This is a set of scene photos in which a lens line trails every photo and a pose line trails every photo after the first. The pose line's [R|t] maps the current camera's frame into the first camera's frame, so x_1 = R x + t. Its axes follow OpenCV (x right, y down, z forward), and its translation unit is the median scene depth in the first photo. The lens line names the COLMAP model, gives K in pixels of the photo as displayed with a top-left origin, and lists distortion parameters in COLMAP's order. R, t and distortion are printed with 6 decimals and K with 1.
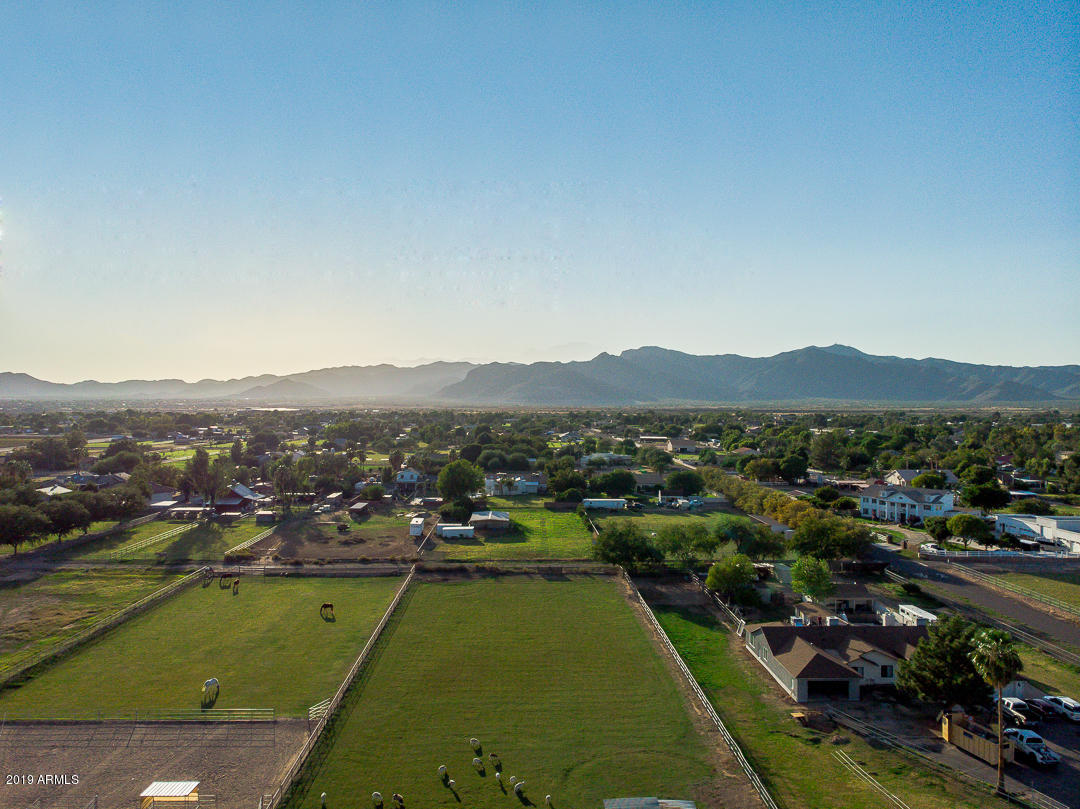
lens RADIAL K [[807.3, 0, 538.4], [0, 807.3, 401.0], [0, 0, 1]] dist [0.004737, -0.004305]
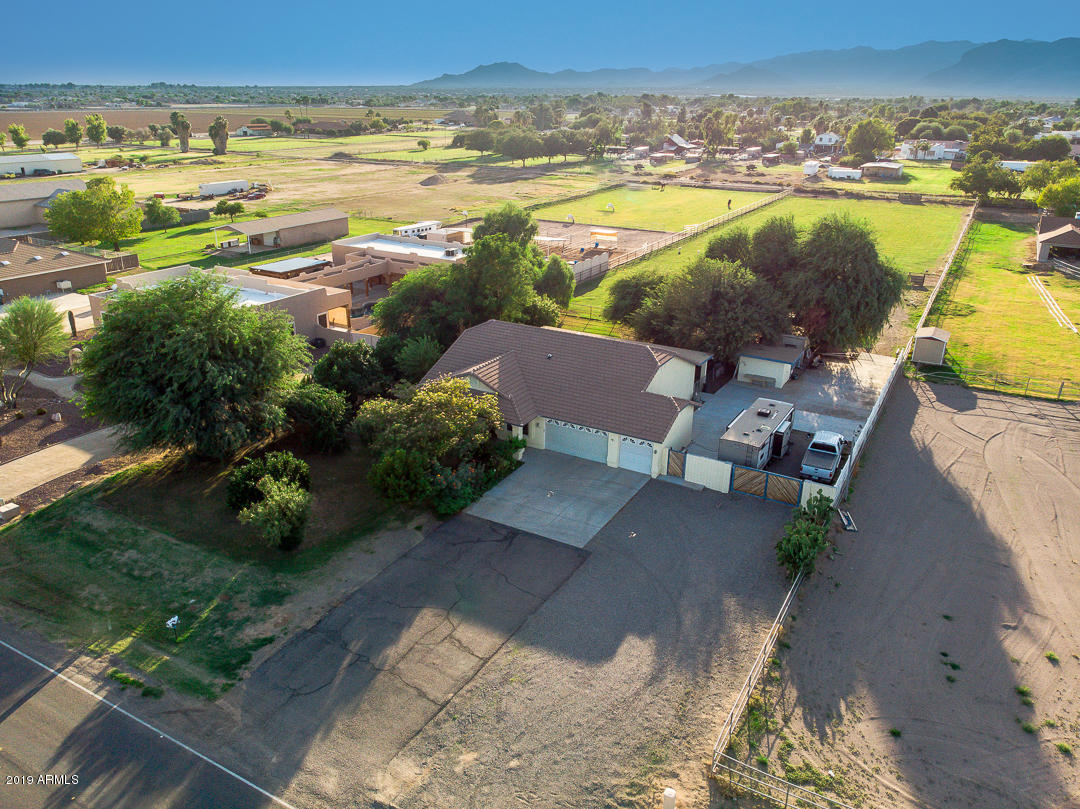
lens RADIAL K [[807.3, 0, 540.9], [0, 807.3, 405.1], [0, 0, 1]] dist [0.004737, -0.004305]
pose [[0.858847, 0.186322, -0.477143, 0.150507], [-0.001480, 0.932397, 0.361432, 0.058460], [0.512230, -0.309709, 0.801062, -0.275991]]
